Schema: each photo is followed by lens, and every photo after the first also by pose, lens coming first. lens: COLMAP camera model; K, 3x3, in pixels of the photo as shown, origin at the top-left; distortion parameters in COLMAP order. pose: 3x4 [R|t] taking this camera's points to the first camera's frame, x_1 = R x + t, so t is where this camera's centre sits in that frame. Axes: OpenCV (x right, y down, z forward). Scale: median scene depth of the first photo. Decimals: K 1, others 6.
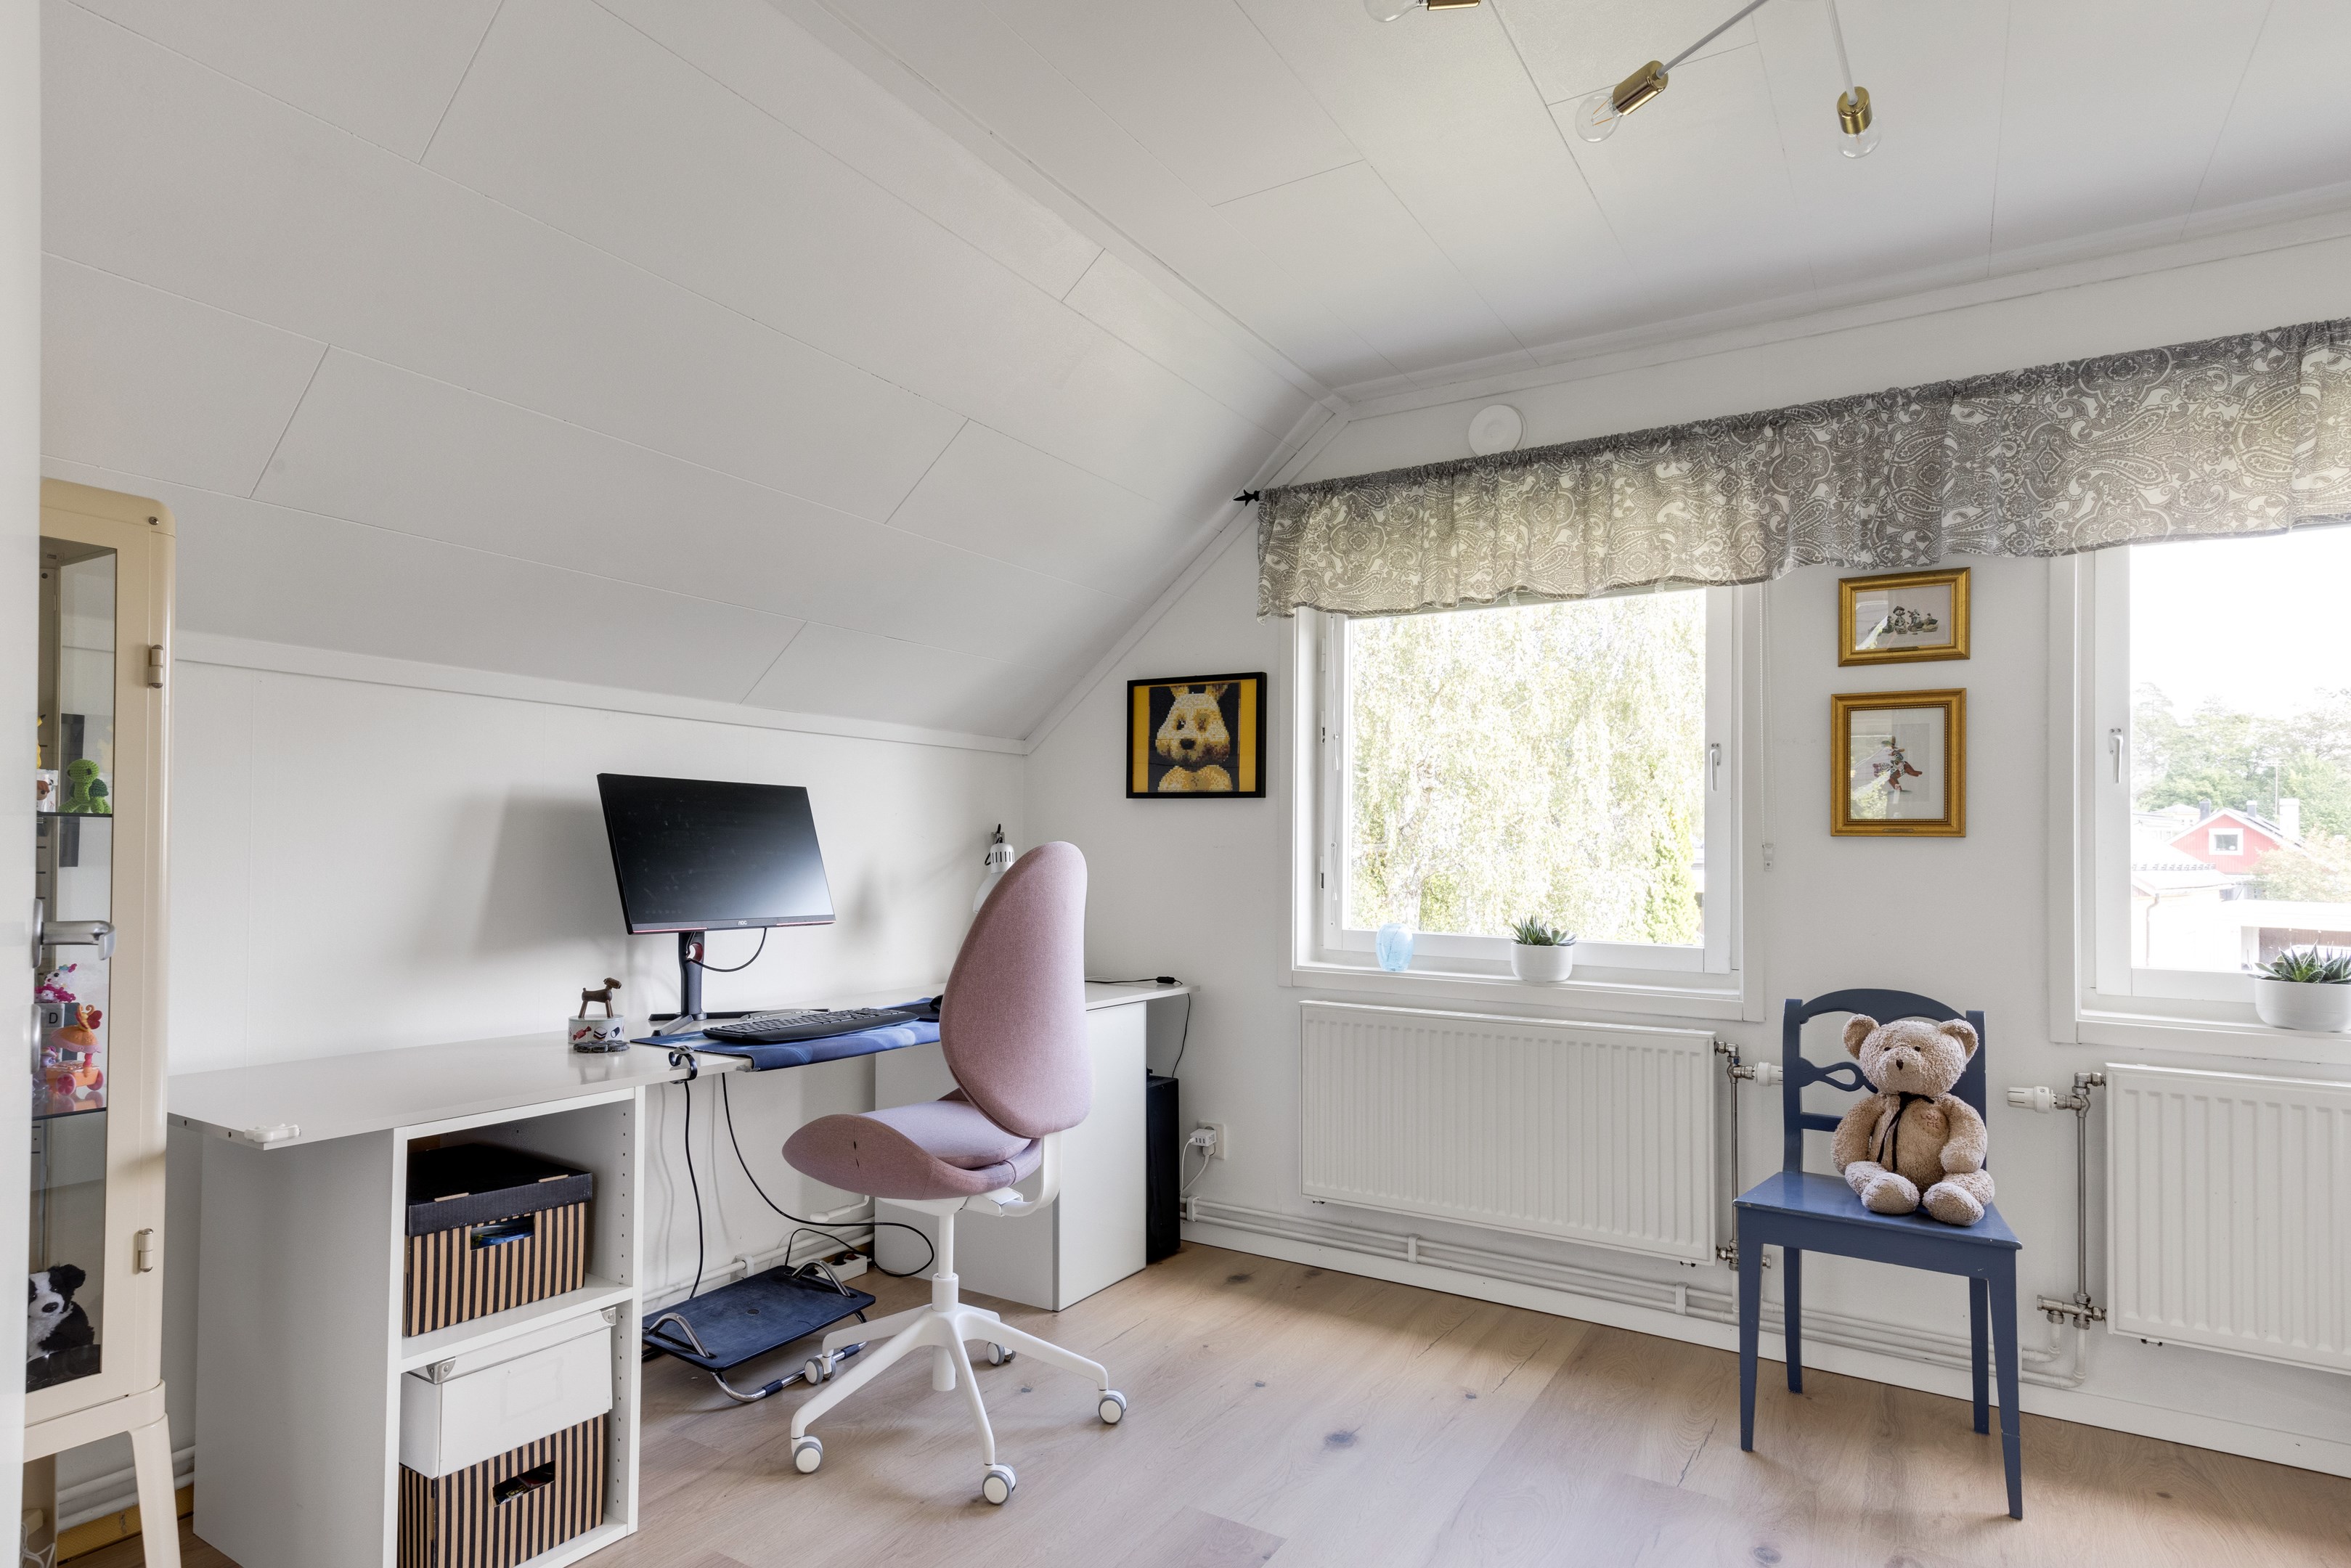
lens RADIAL K [[1293.1, 0, 1139.4], [0, 1293.1, 836.1], [0, 0, 1]] dist [0.011238, 0.000648]
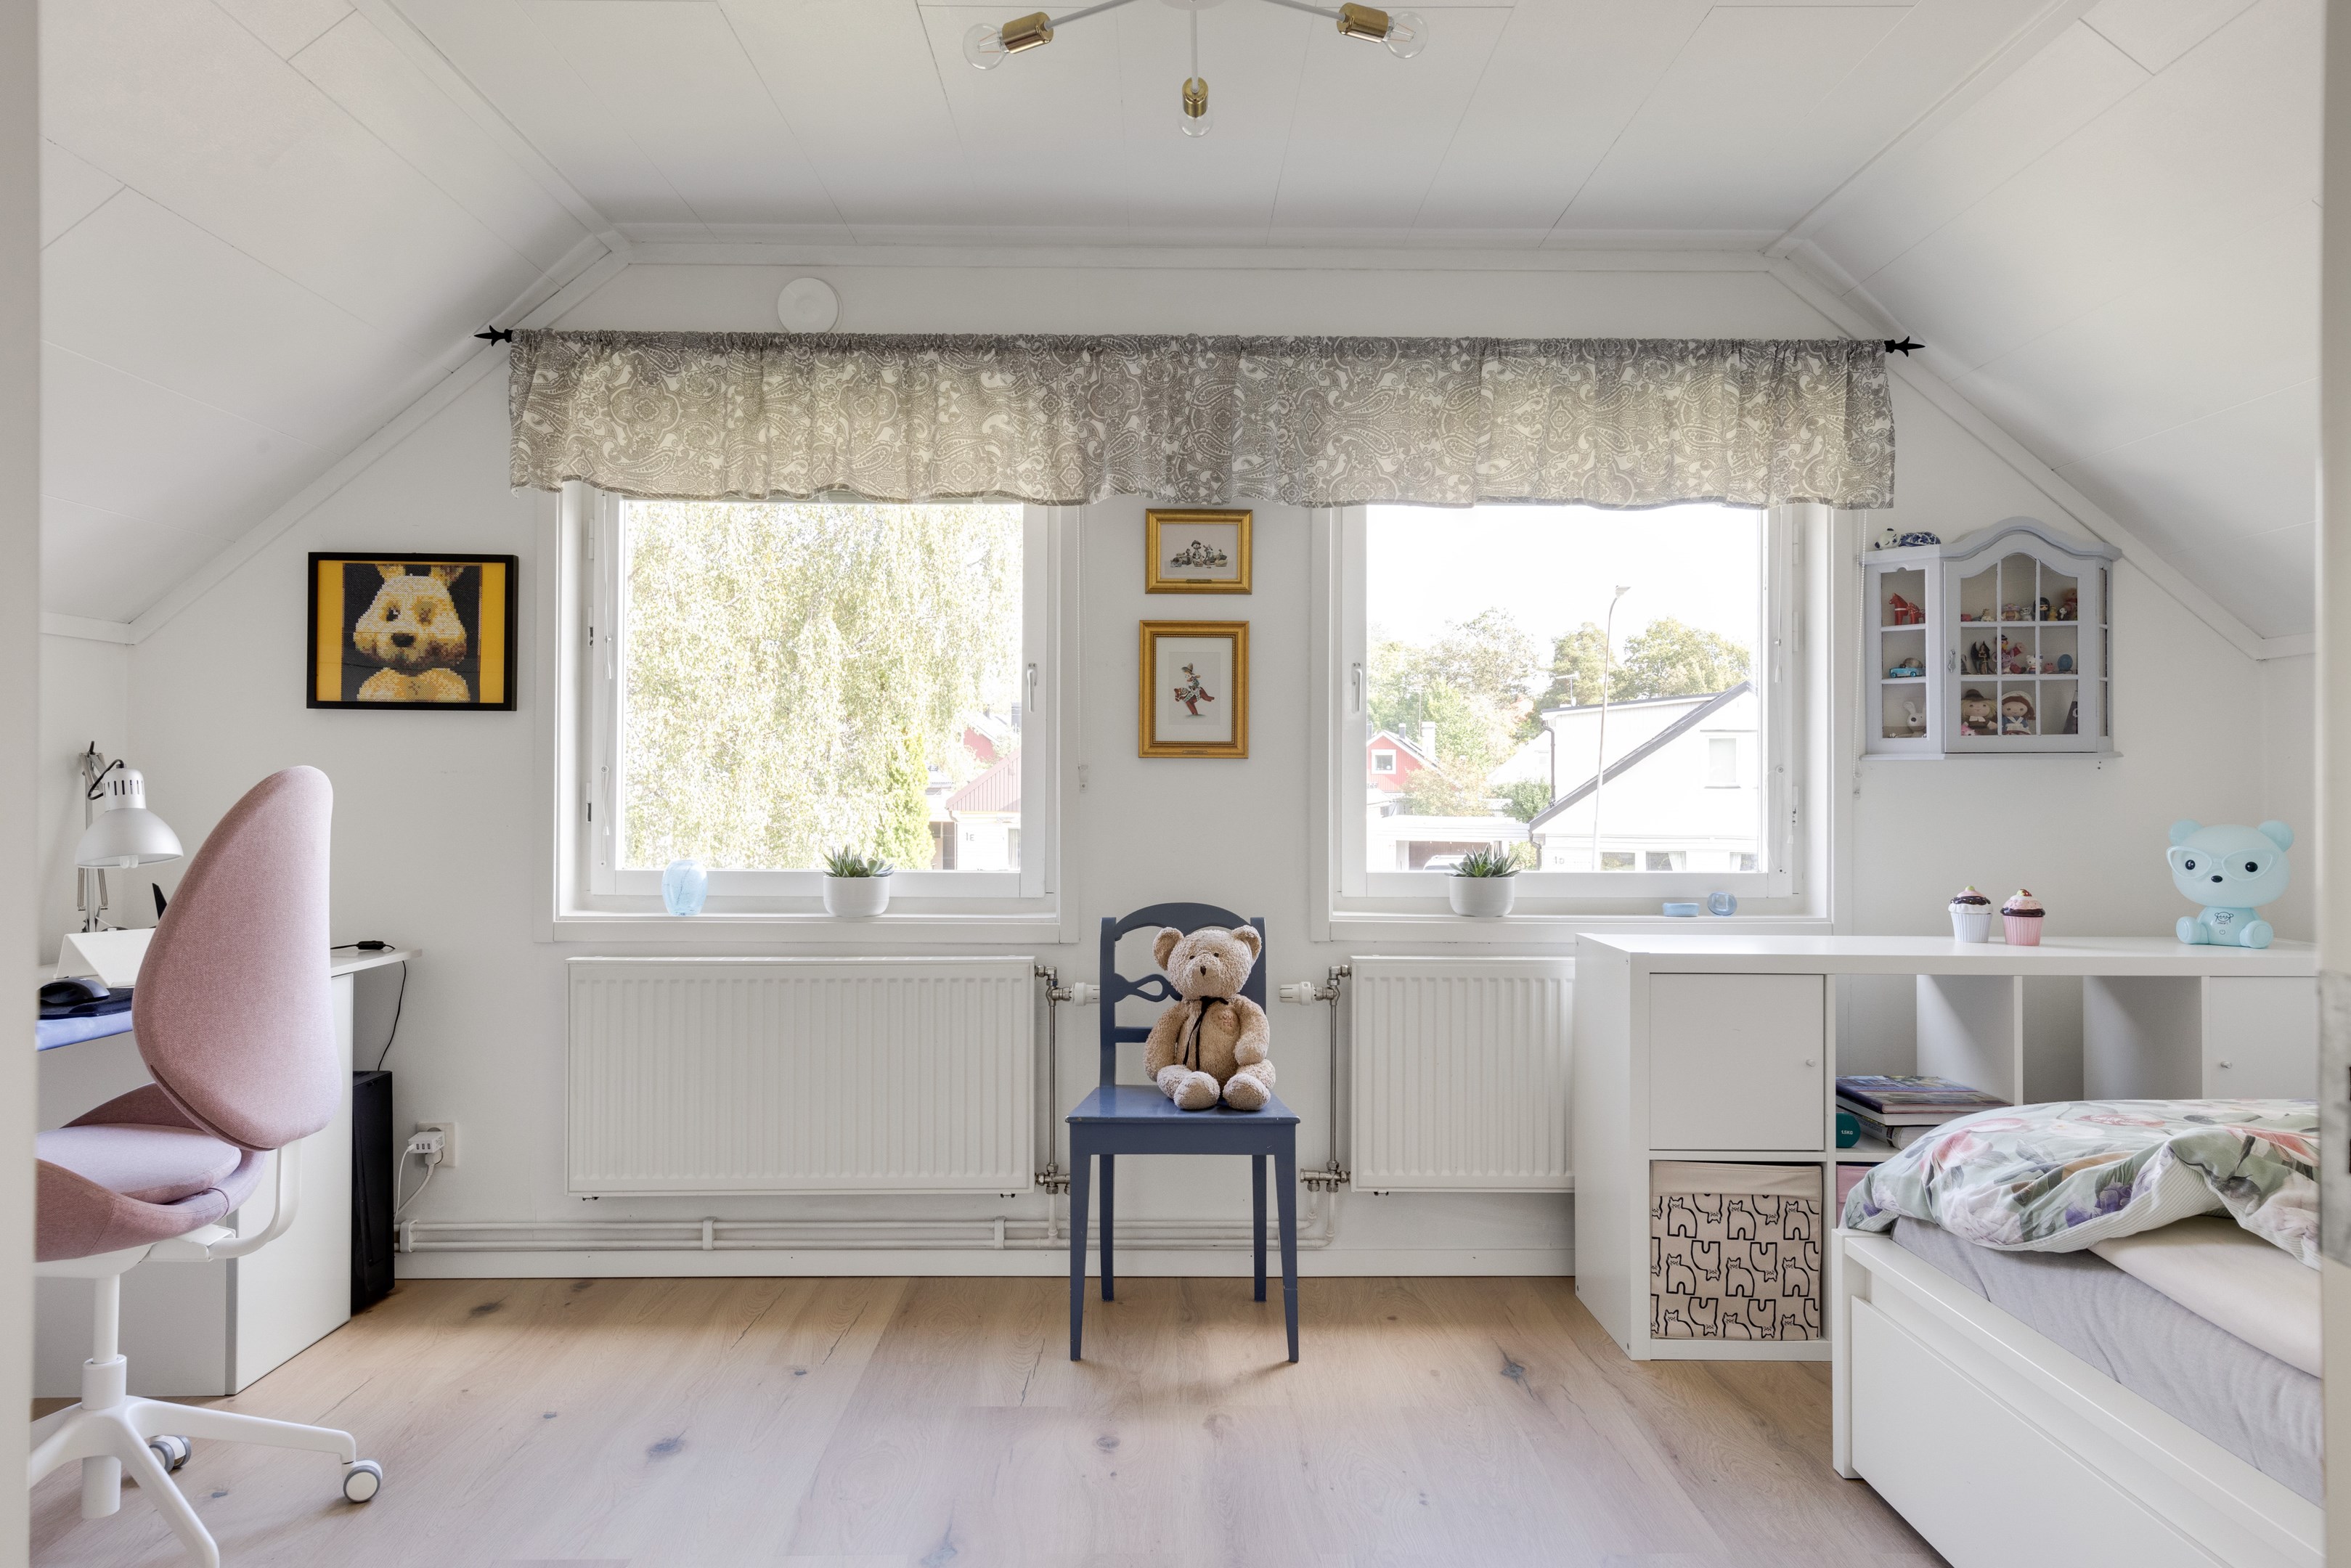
lens RADIAL K [[1595.0, 0, 1179.7], [0, 1595.0, 781.2], [0, 0, 1]] dist [0.011325, -0.000463]
pose [[0.842584, -0.009096, 0.538488, -0.116838], [0.001108, 0.999885, 0.015155, -0.000480], [-0.538564, -0.012172, 0.842497, -0.082000]]
